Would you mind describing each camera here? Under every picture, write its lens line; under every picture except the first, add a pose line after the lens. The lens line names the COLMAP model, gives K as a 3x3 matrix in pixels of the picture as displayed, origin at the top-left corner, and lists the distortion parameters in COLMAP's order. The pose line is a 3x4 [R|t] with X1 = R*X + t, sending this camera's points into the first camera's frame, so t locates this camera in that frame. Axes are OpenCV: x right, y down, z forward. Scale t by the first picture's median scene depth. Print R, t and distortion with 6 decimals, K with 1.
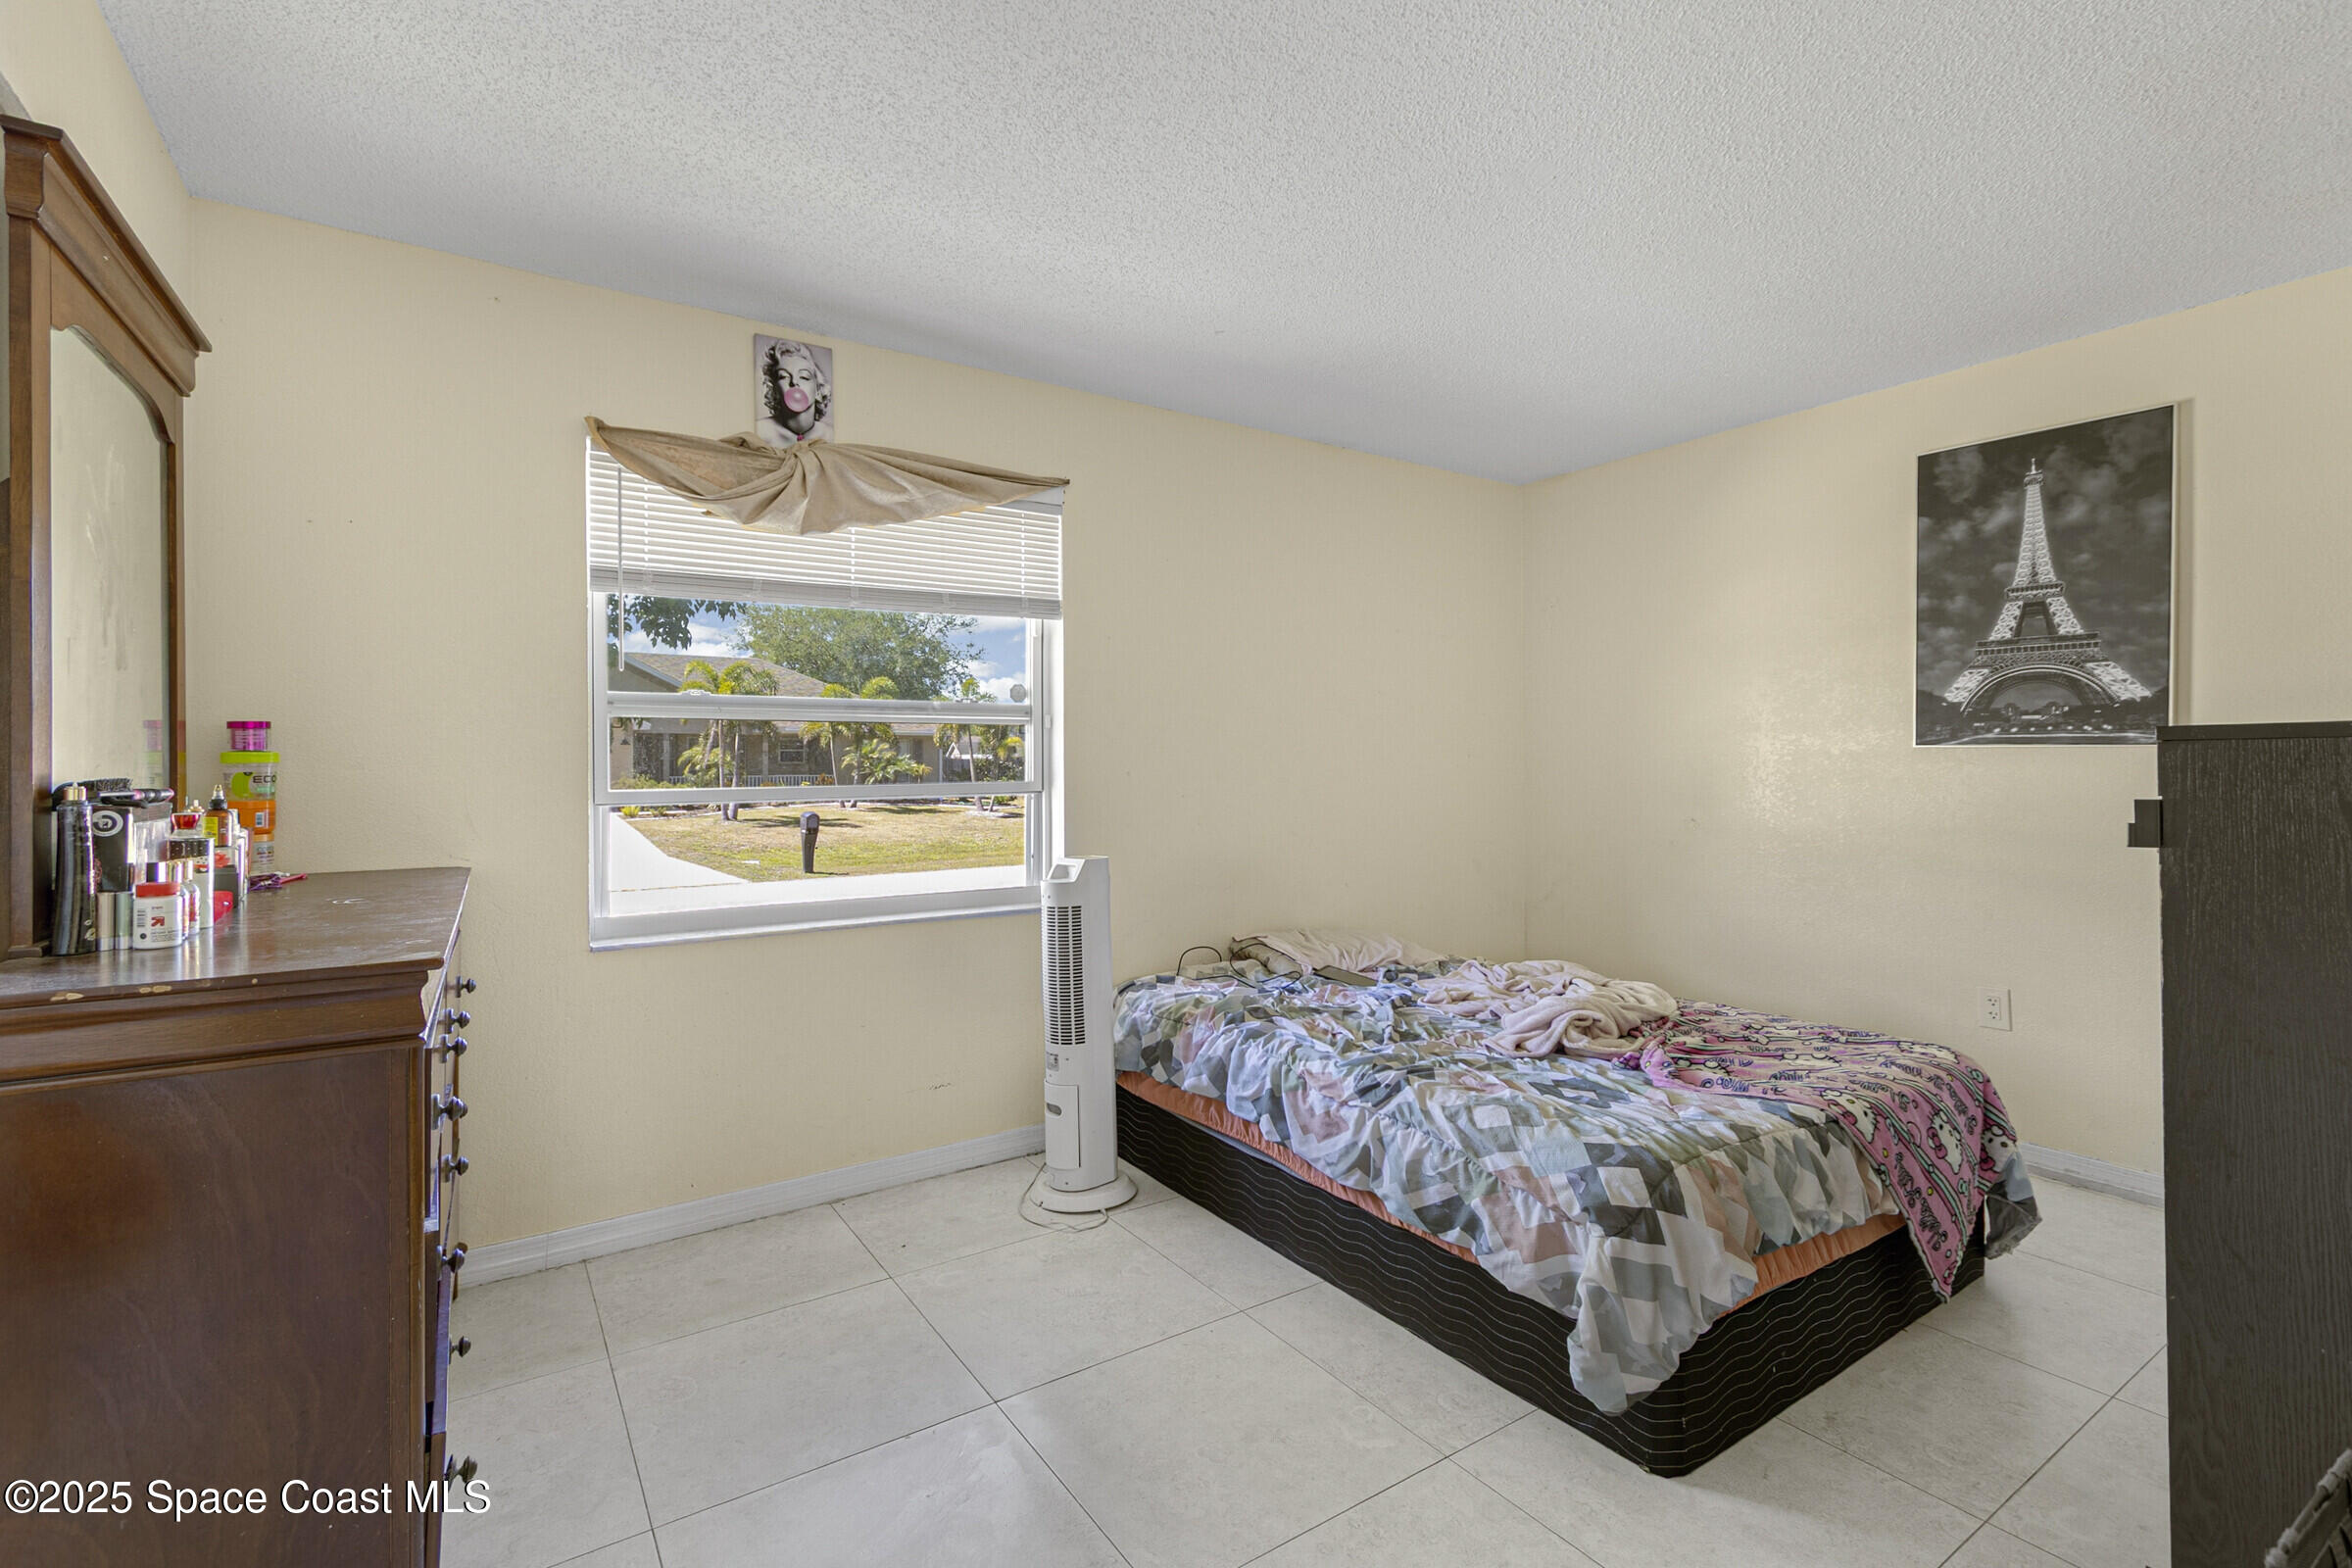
lens RADIAL K [[1047.6, 0, 1174.1], [0, 1047.6, 776.3], [0, 0, 1]] dist [0.001857, -0.000904]
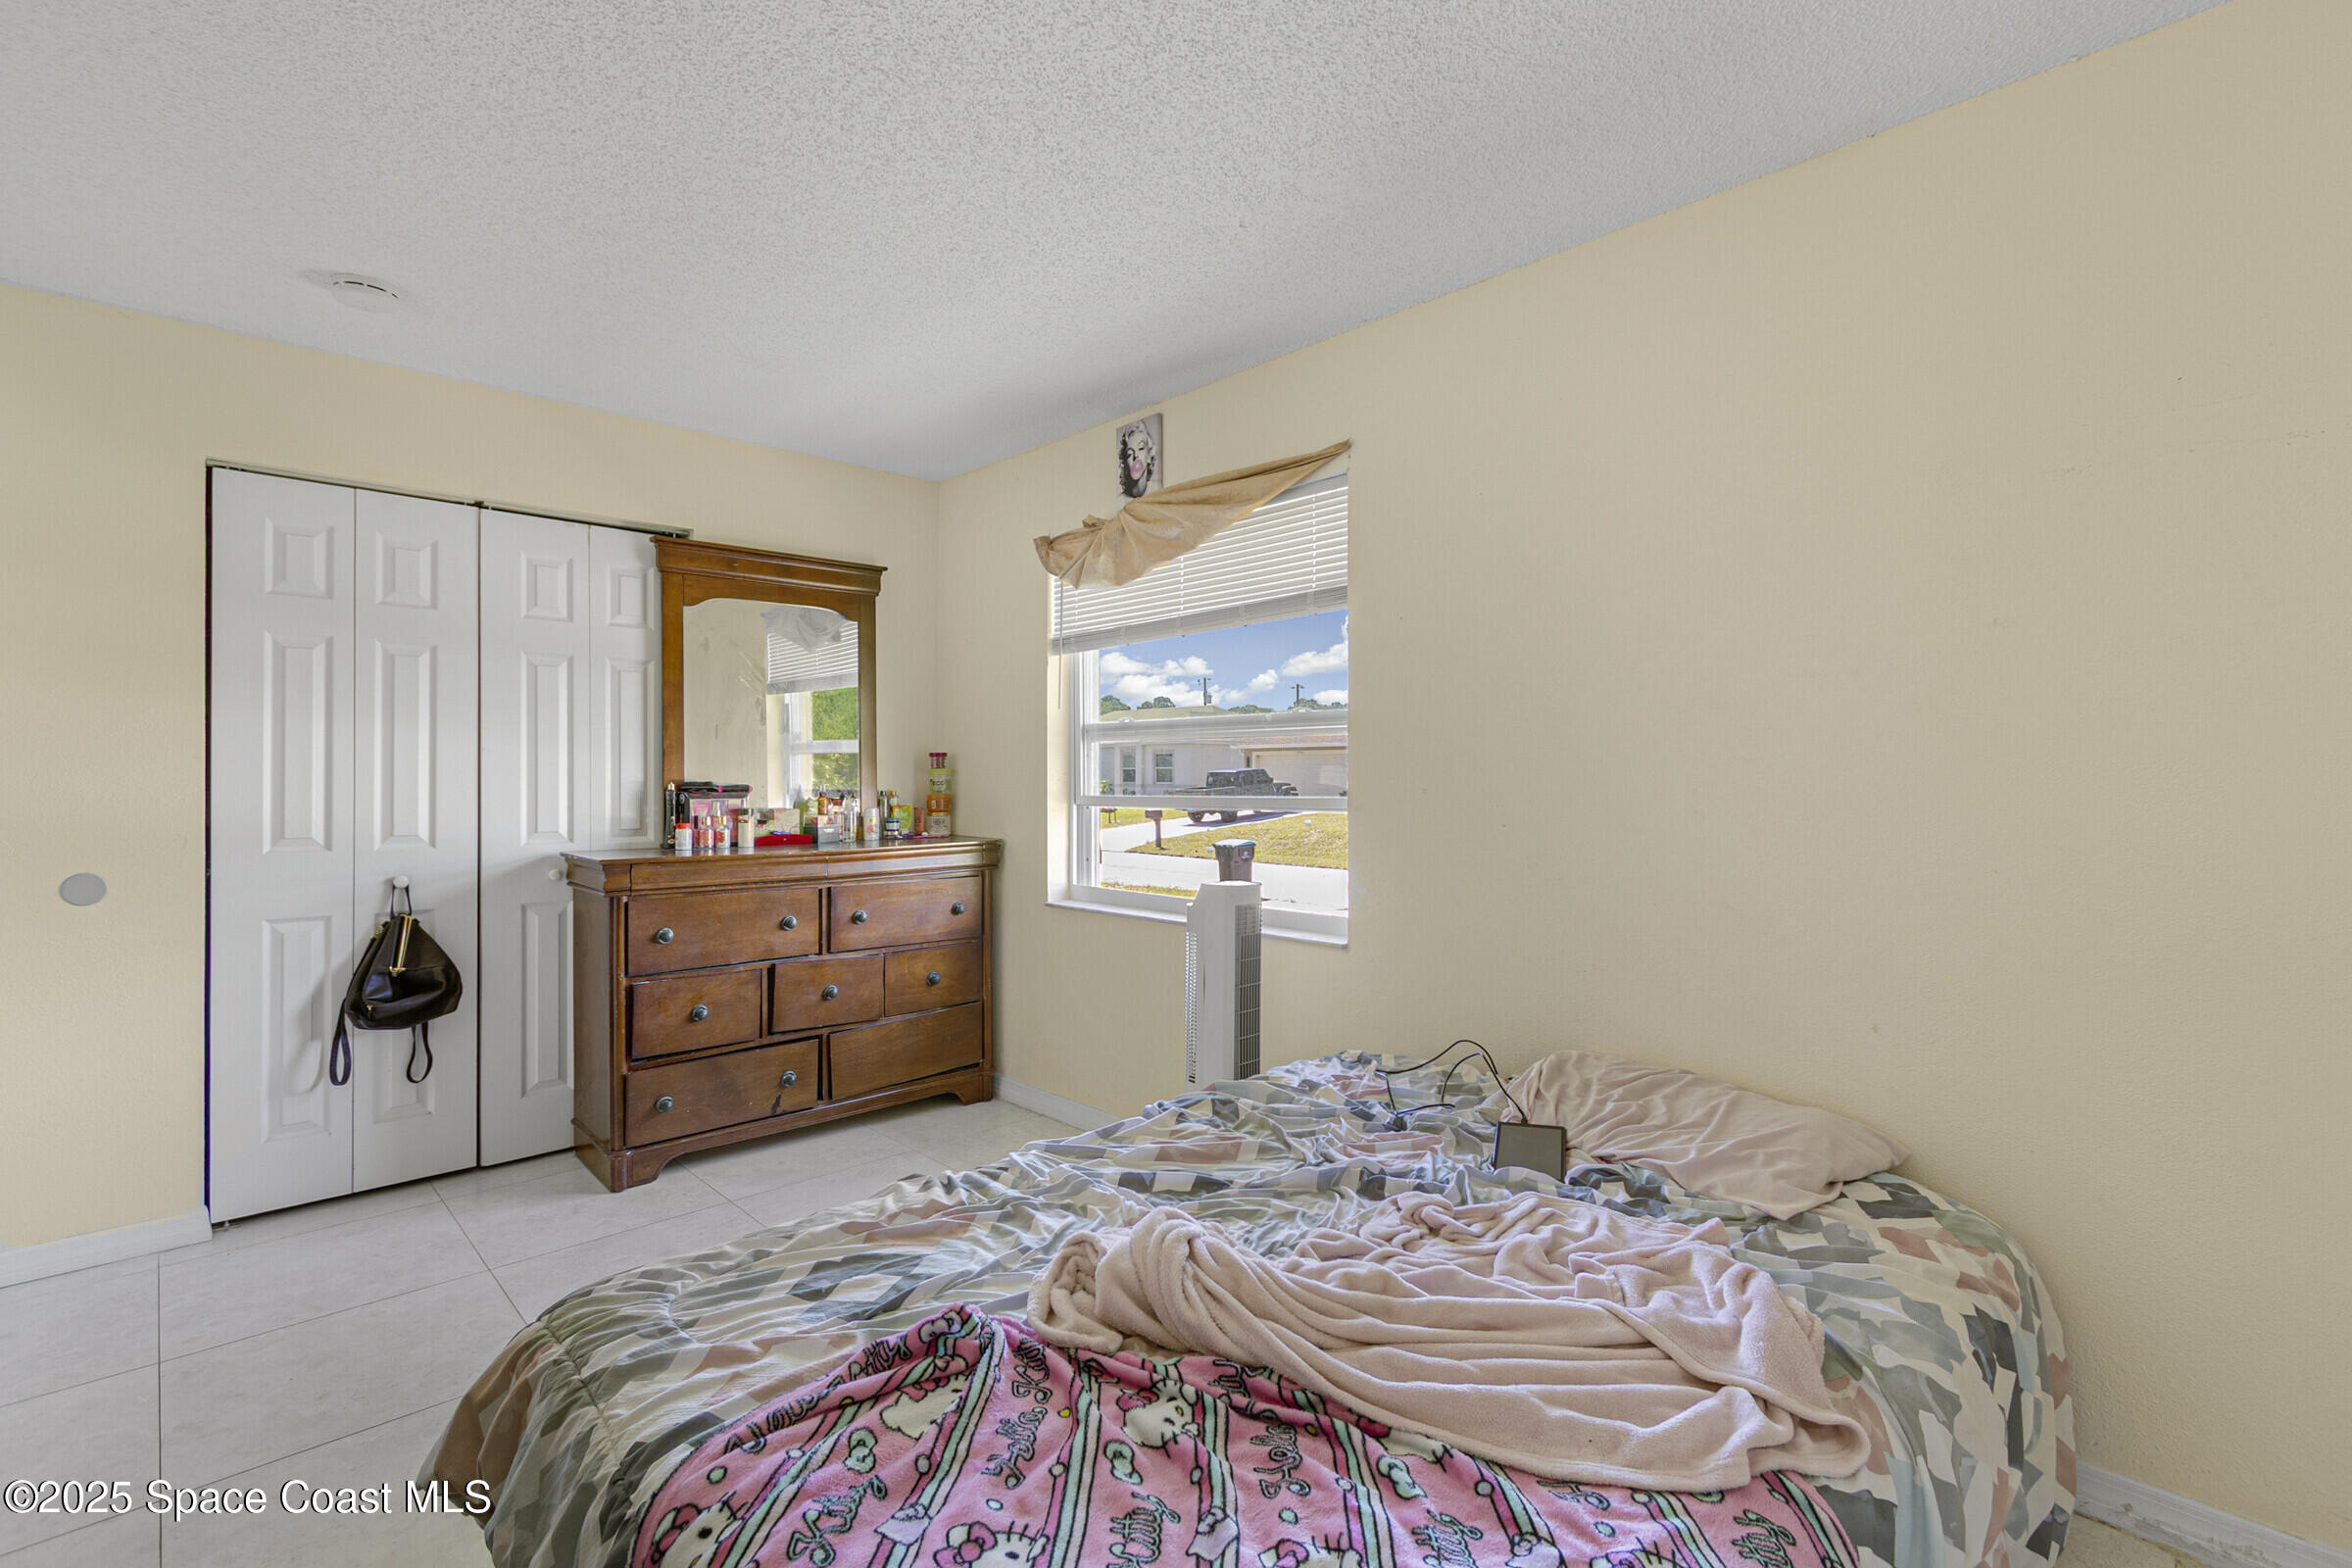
lens RADIAL K [[1047.6, 0, 1171.1], [0, 1047.6, 767.8], [0, 0, 1]] dist [0.001857, -0.000904]
pose [[0.175170, 0.002189, -0.984536, 0.794925], [-0.017393, 0.999848, -0.000871, -0.024191], [0.984385, 0.017276, 0.175181, 0.828035]]
